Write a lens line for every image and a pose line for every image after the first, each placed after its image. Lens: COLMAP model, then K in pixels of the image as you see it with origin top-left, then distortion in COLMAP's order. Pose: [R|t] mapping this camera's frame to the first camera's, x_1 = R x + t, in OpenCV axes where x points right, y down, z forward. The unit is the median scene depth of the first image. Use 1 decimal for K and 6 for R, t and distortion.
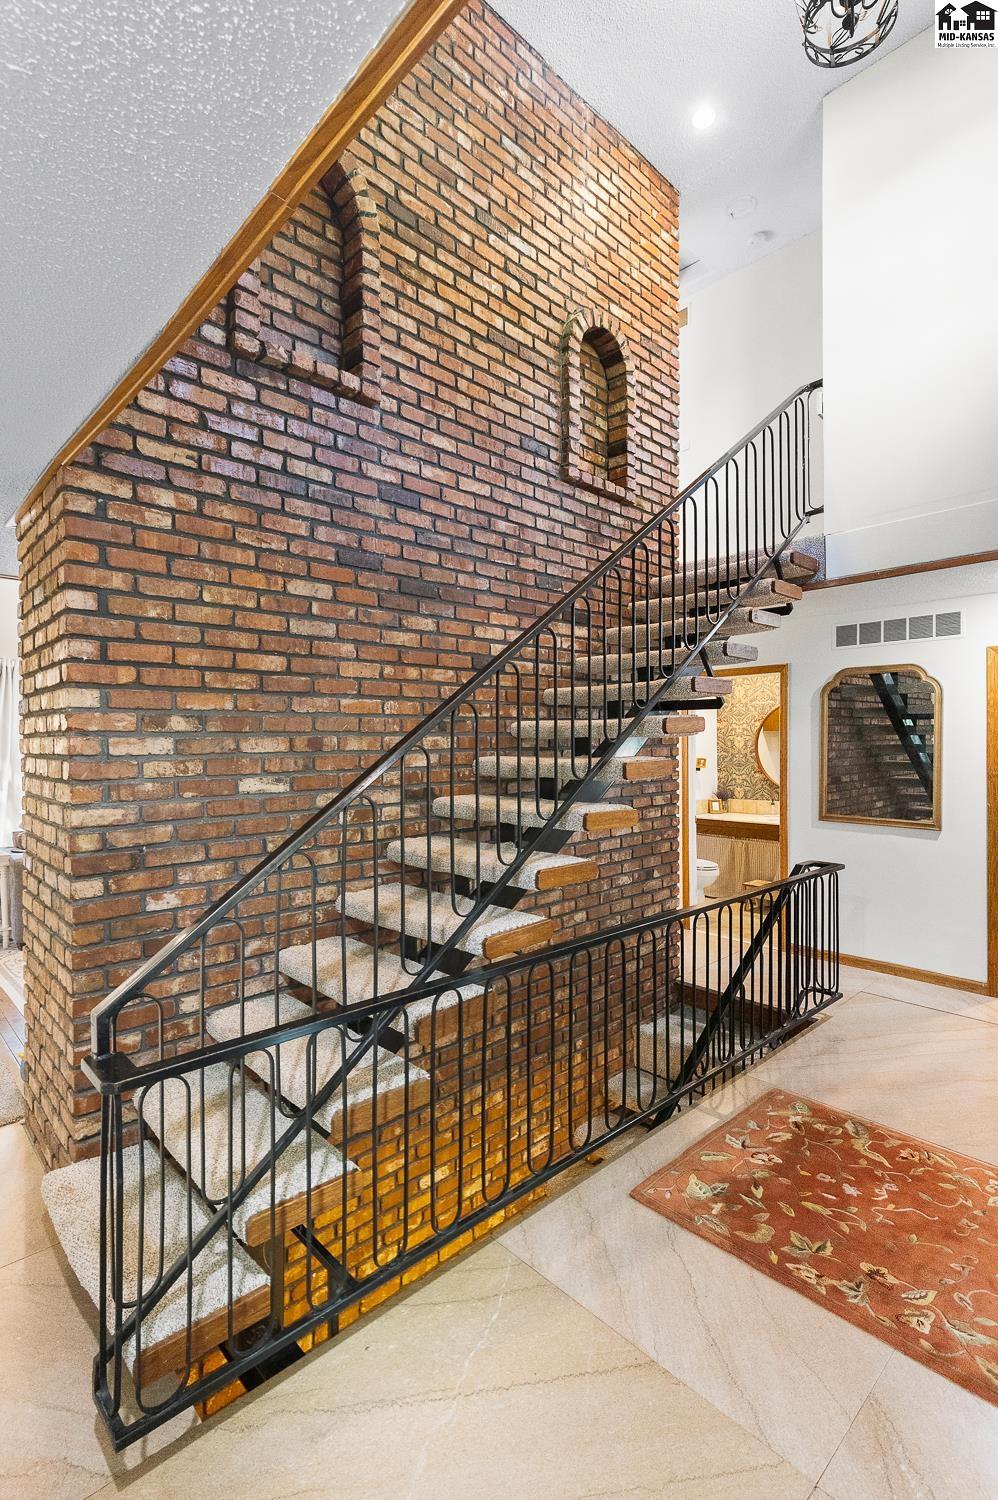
lens RADIAL K [[684.8, 0, 492.1], [0, 684.8, 728.7], [0, 0, 1]] dist [0.008742, -0.004014]
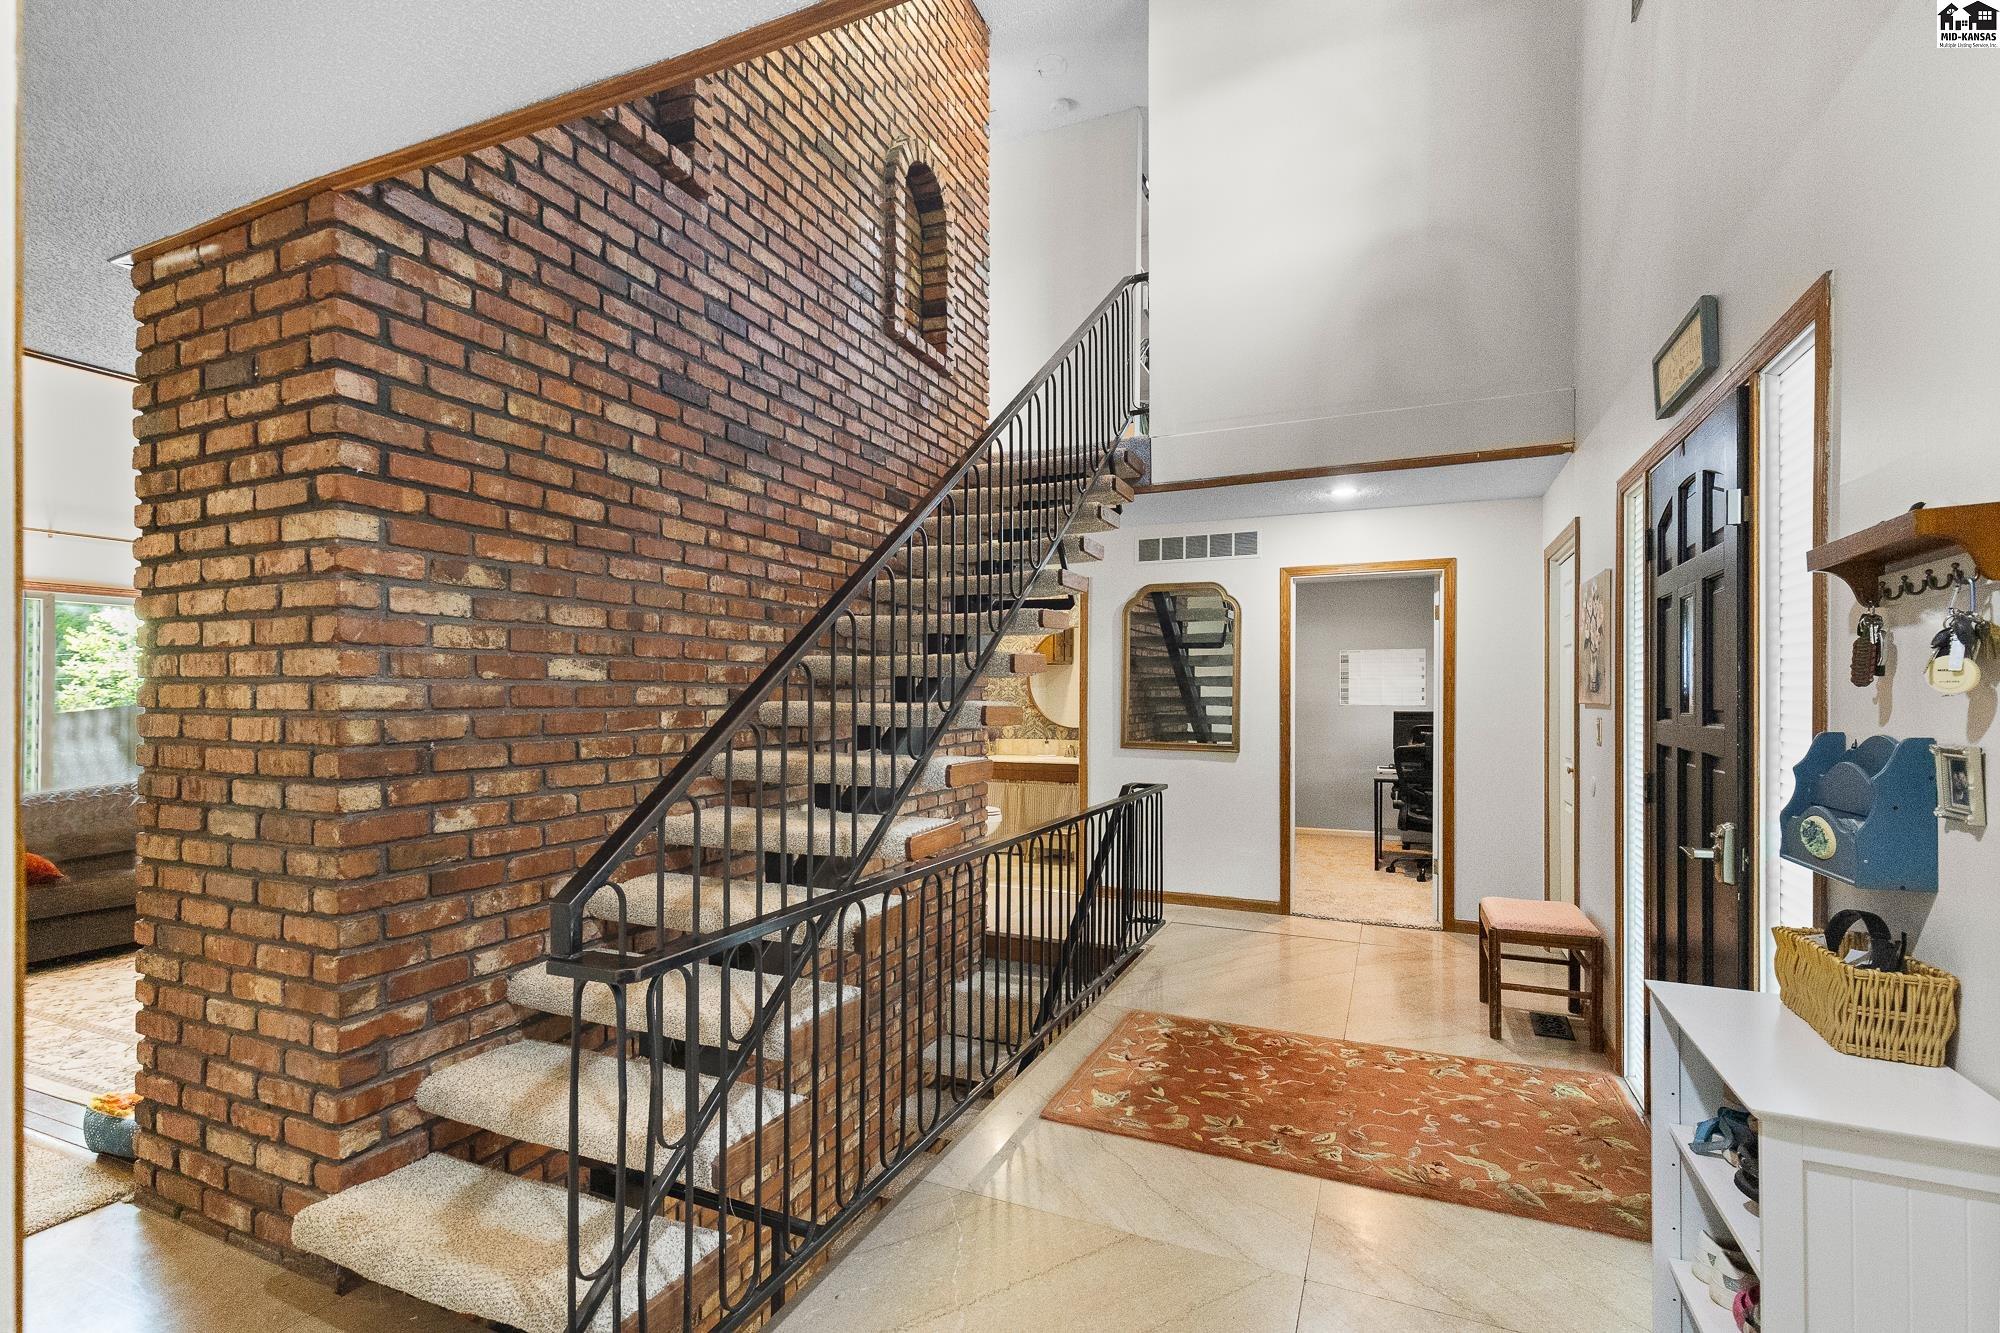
lens RADIAL K [[913.0, 0, 943.1], [0, 913.0, 668.7], [0, 0, 1]] dist [0.008742, -0.004014]
pose [[0.926643, 0.025176, 0.375098, -0.331715], [-0.018251, 0.999591, -0.022006, 0.094423], [-0.375499, 0.013546, 0.926724, -0.073936]]
